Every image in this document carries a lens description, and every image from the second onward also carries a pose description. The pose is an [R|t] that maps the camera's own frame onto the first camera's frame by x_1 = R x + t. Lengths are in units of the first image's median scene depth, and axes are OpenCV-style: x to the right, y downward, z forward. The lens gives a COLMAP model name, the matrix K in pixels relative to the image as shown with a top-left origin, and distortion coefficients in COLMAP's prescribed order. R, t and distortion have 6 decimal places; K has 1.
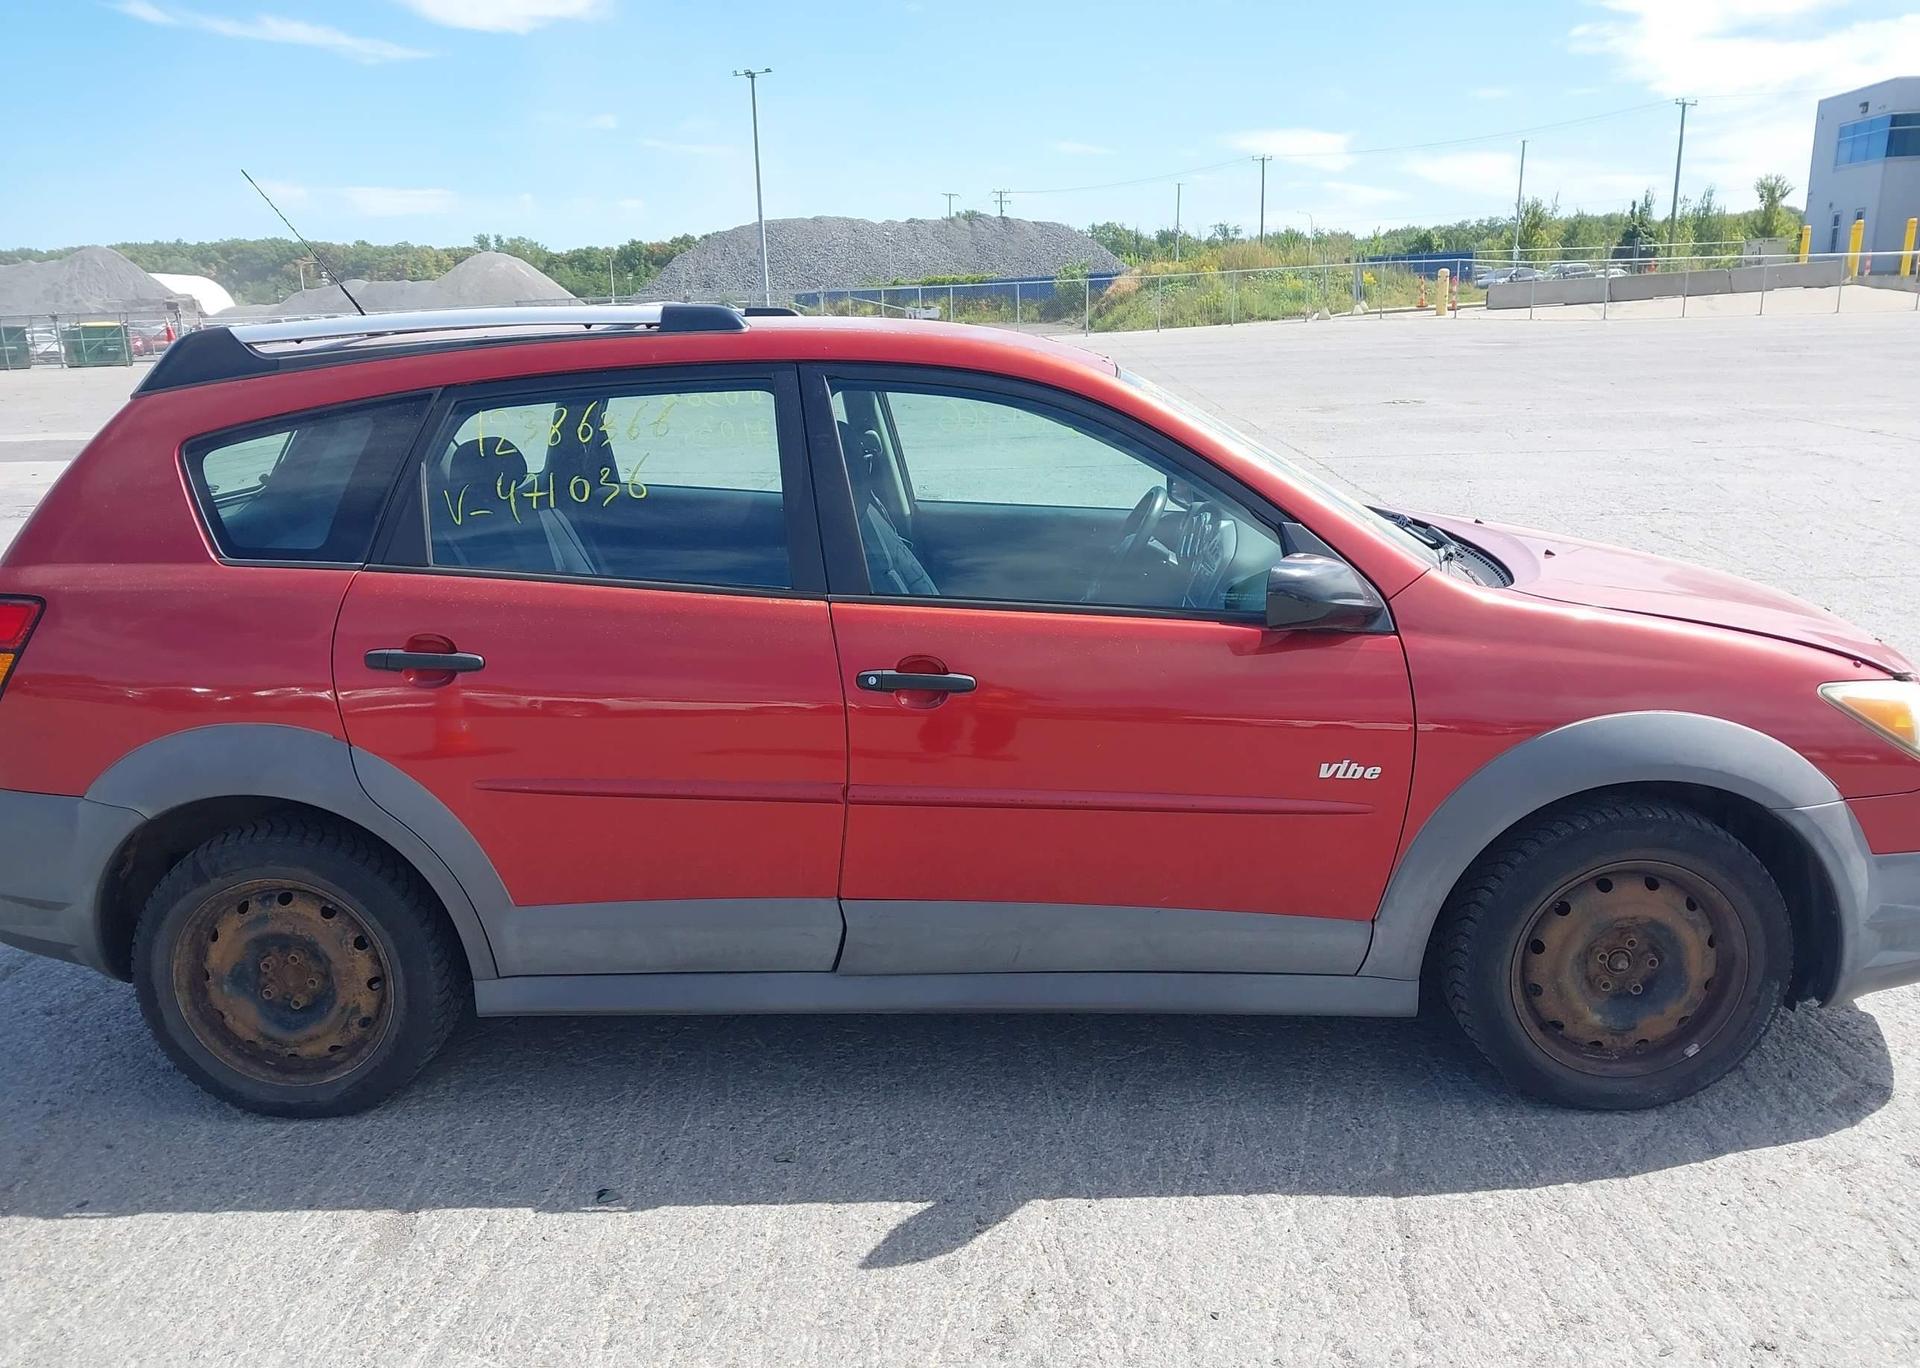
lens RADIAL K [[1530.9, 0, 949.5], [0, 1530.9, 694.5], [0, 0, 1]] dist [0.022759, -0.032759]
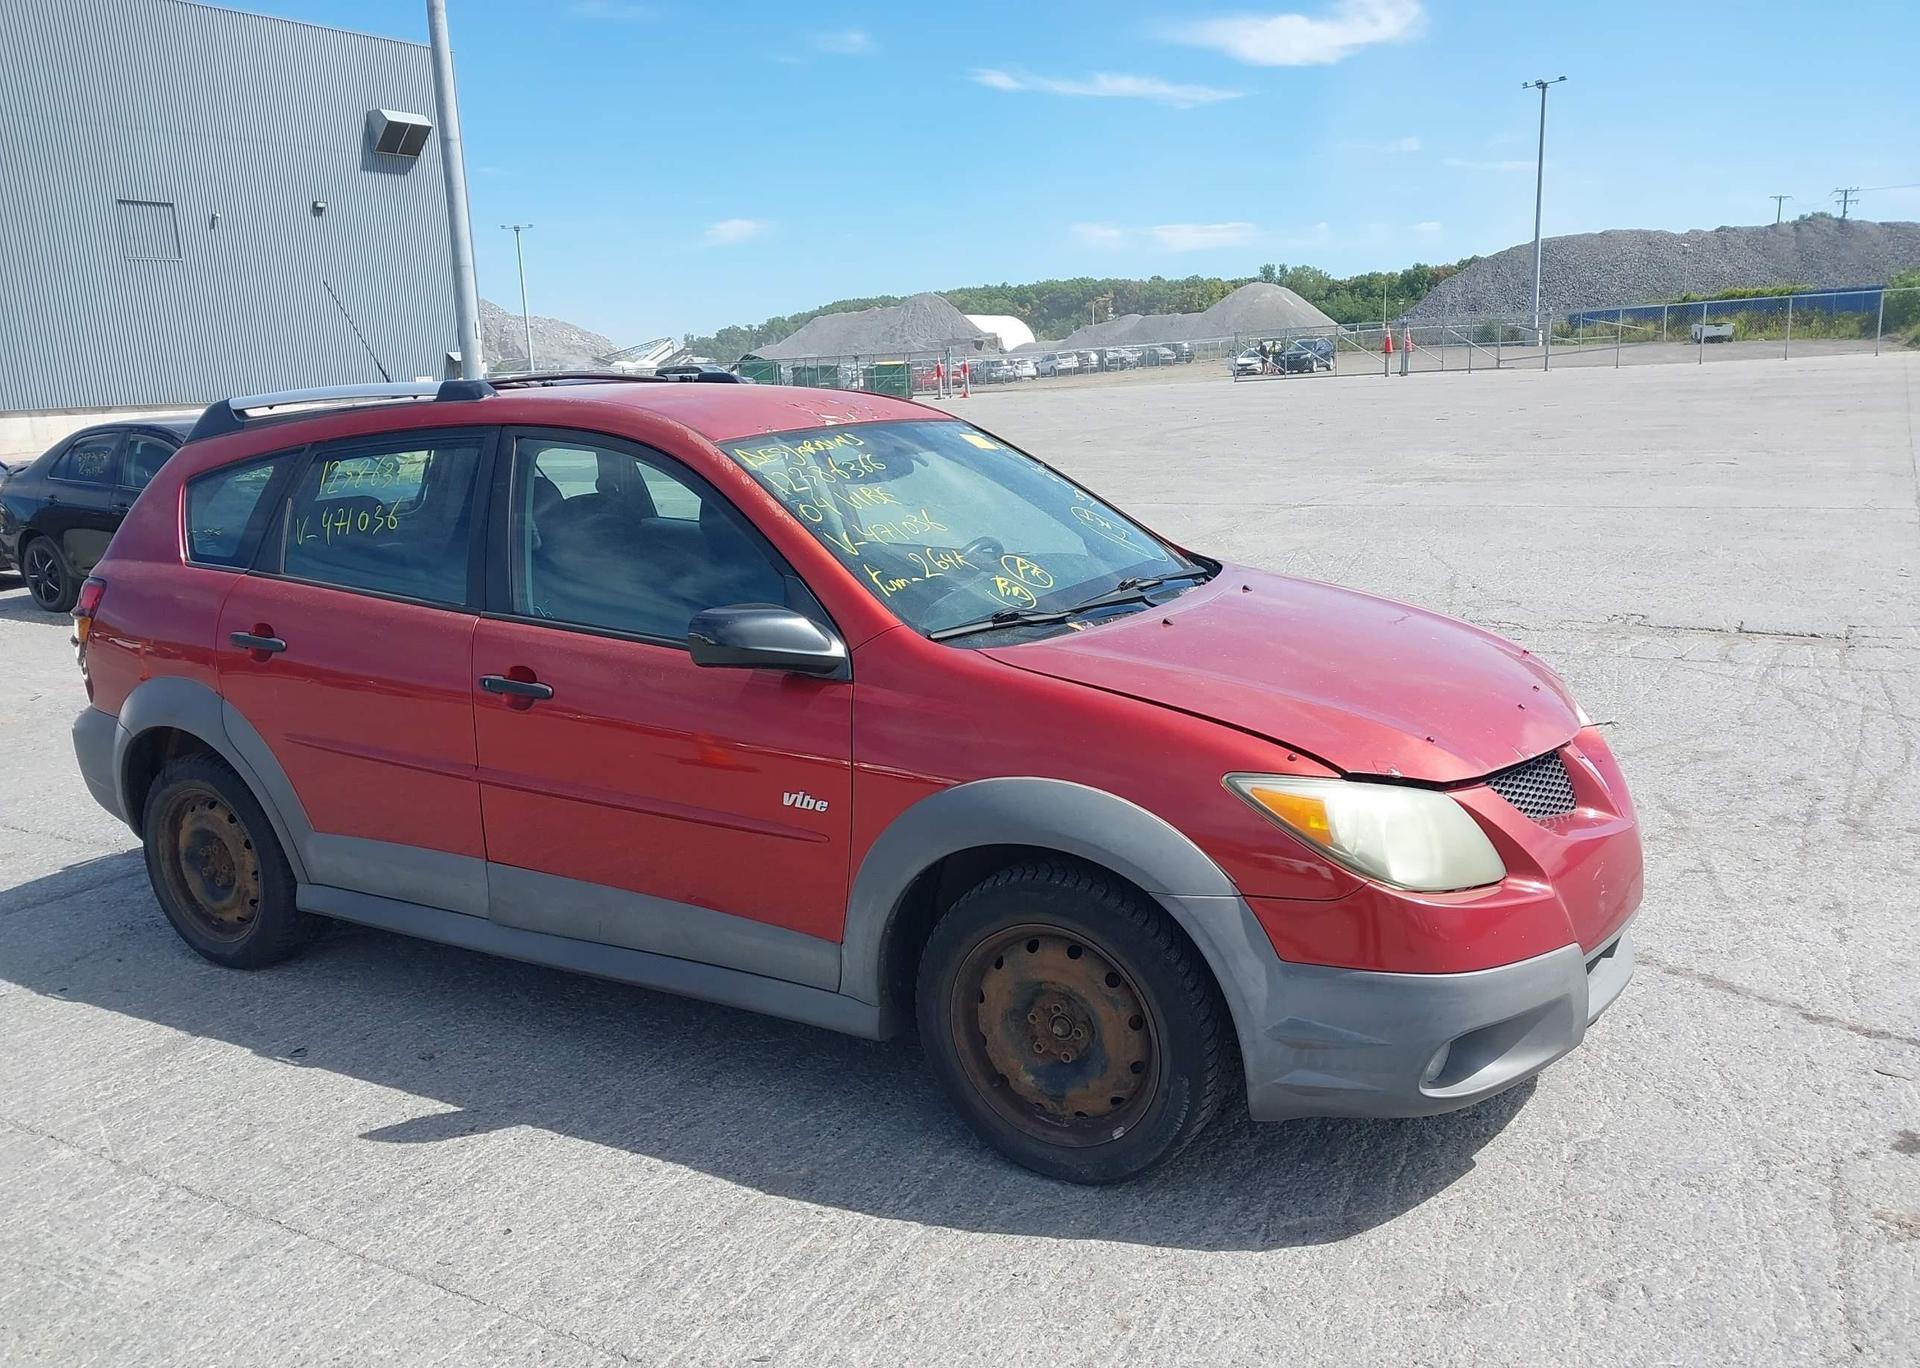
lens RADIAL K [[1530.9, 0, 929.2], [0, 1530.9, 700.4], [0, 0, 1]] dist [0.022759, -0.032759]
pose [[0.876000, 0.089463, -0.473942, 0.051665], [-0.095492, 0.995365, 0.011390, -0.002632], [0.472764, 0.035280, 0.880483, 0.004751]]
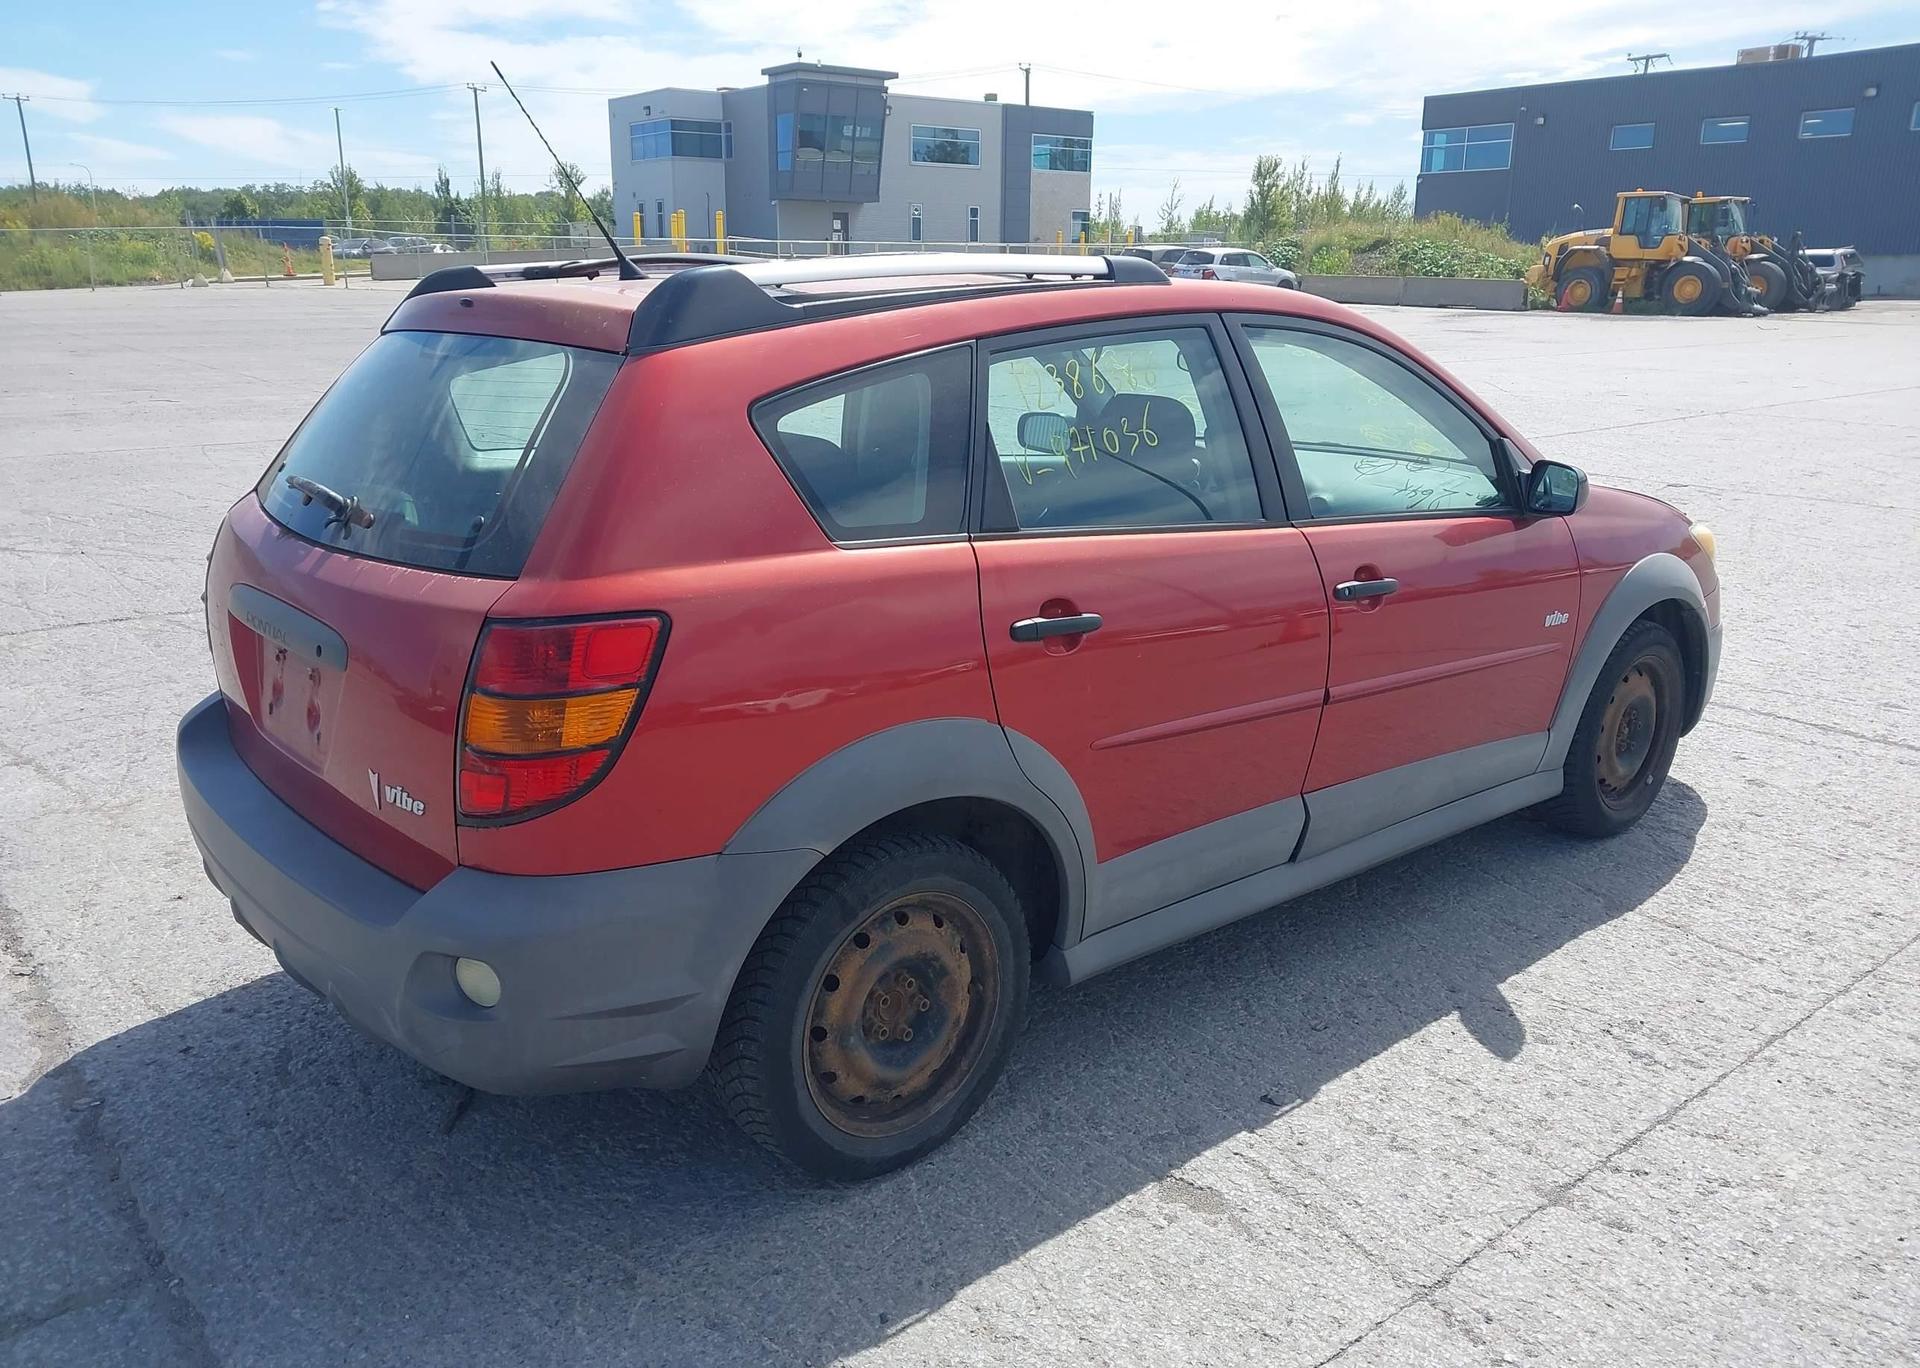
lens RADIAL K [[1530.9, 0, 957.5], [0, 1530.9, 684.9], [0, 0, 1]] dist [0.022759, -0.032759]
pose [[0.735941, -0.149228, 0.660395, -0.063154], [0.141827, 0.987745, 0.065148, -0.003442], [-0.662024, 0.045717, 0.748087, 0.020354]]
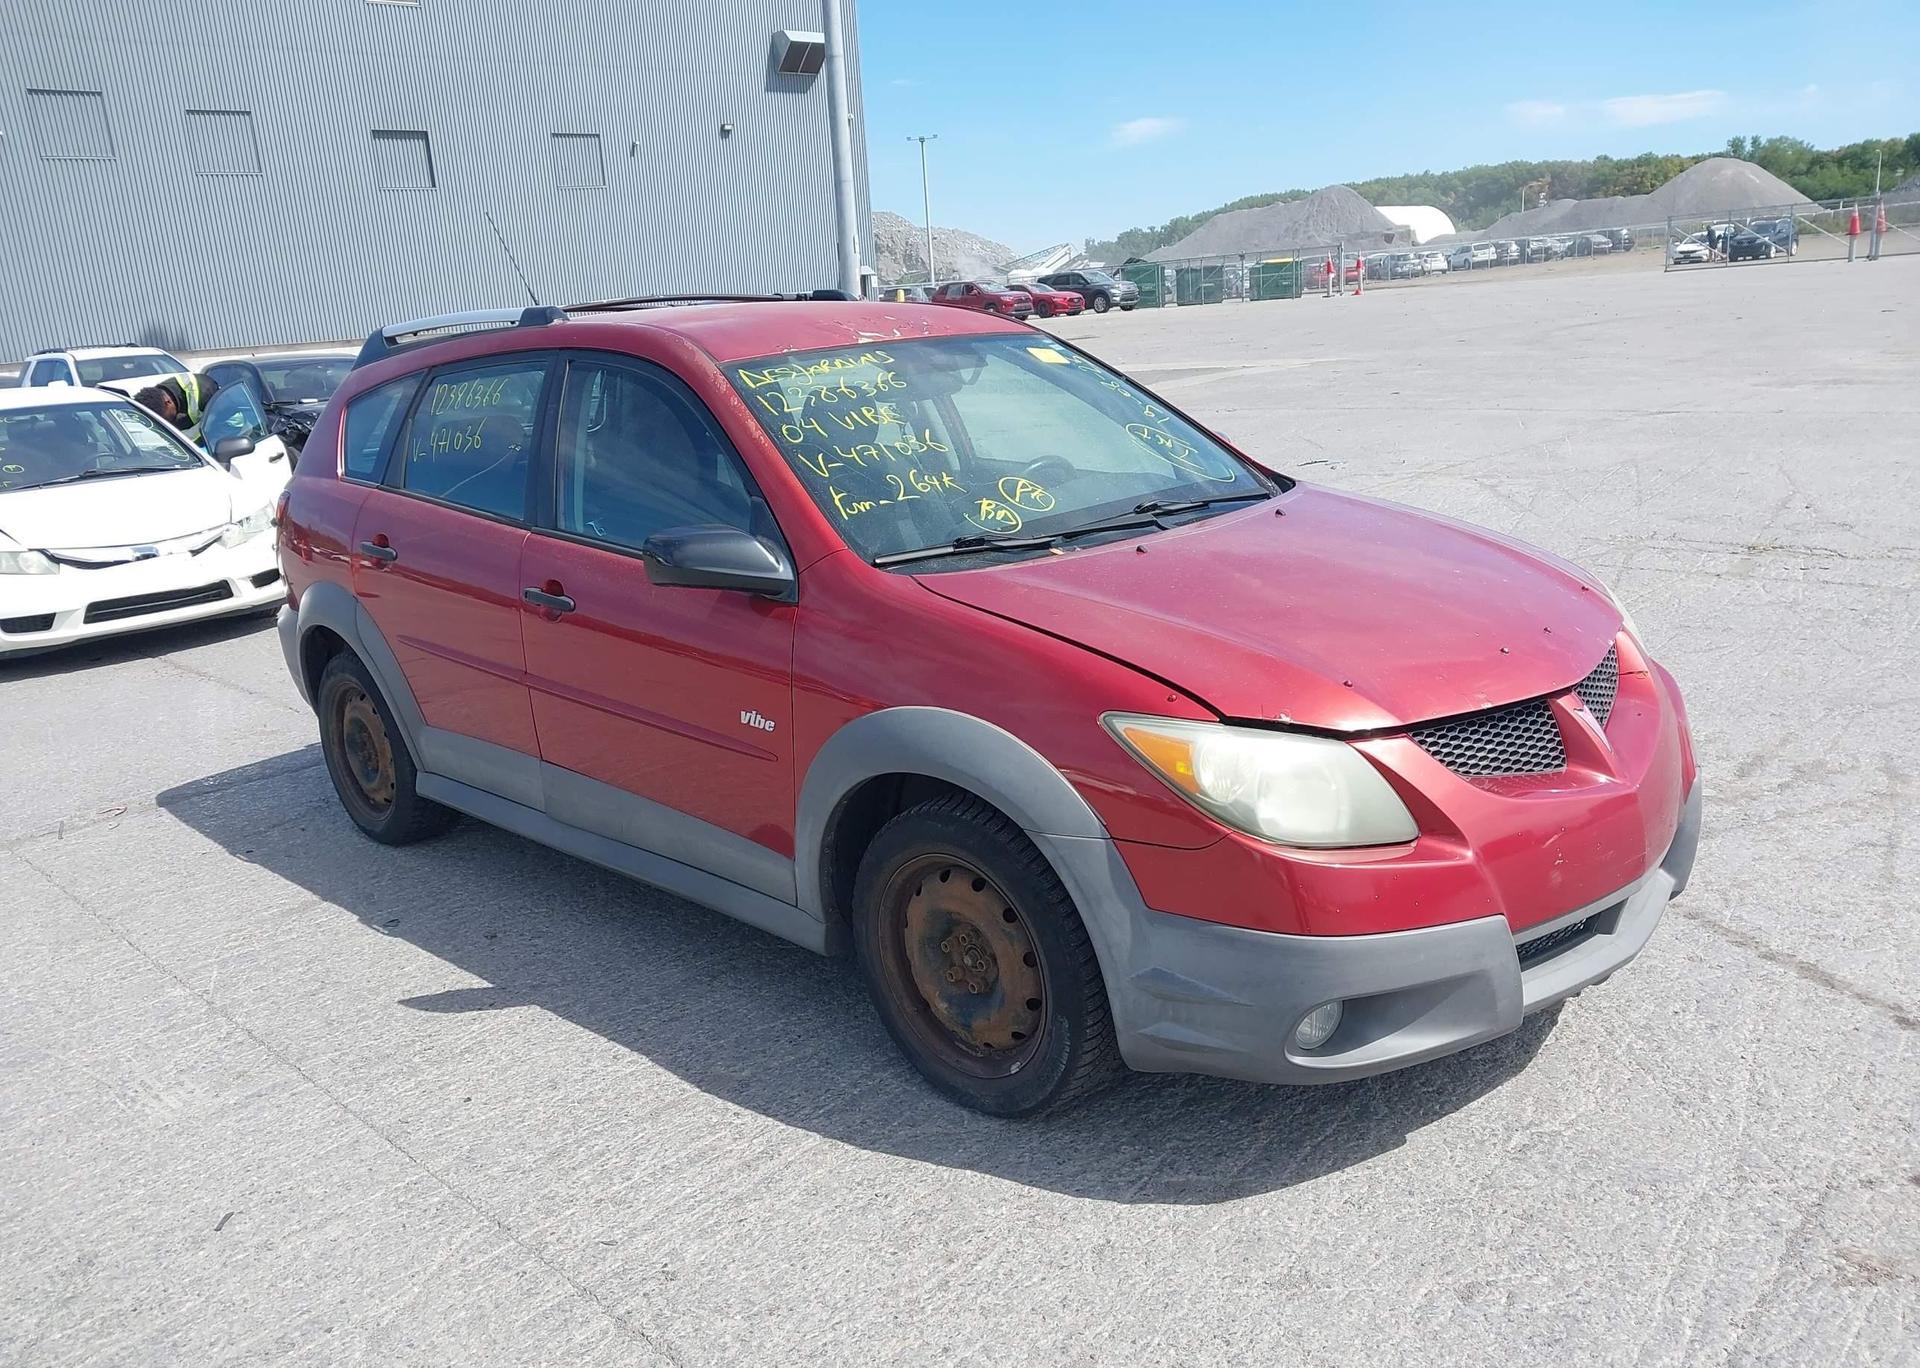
lens RADIAL K [[1530.9, 0, 916.1], [0, 1530.9, 695.4], [0, 0, 1]] dist [0.022759, -0.032759]
pose [[0.720614, 0.149625, -0.676999, 0.066829], [-0.116513, 0.988684, 0.094492, -0.005297], [0.683477, 0.010787, 0.729893, 0.015989]]
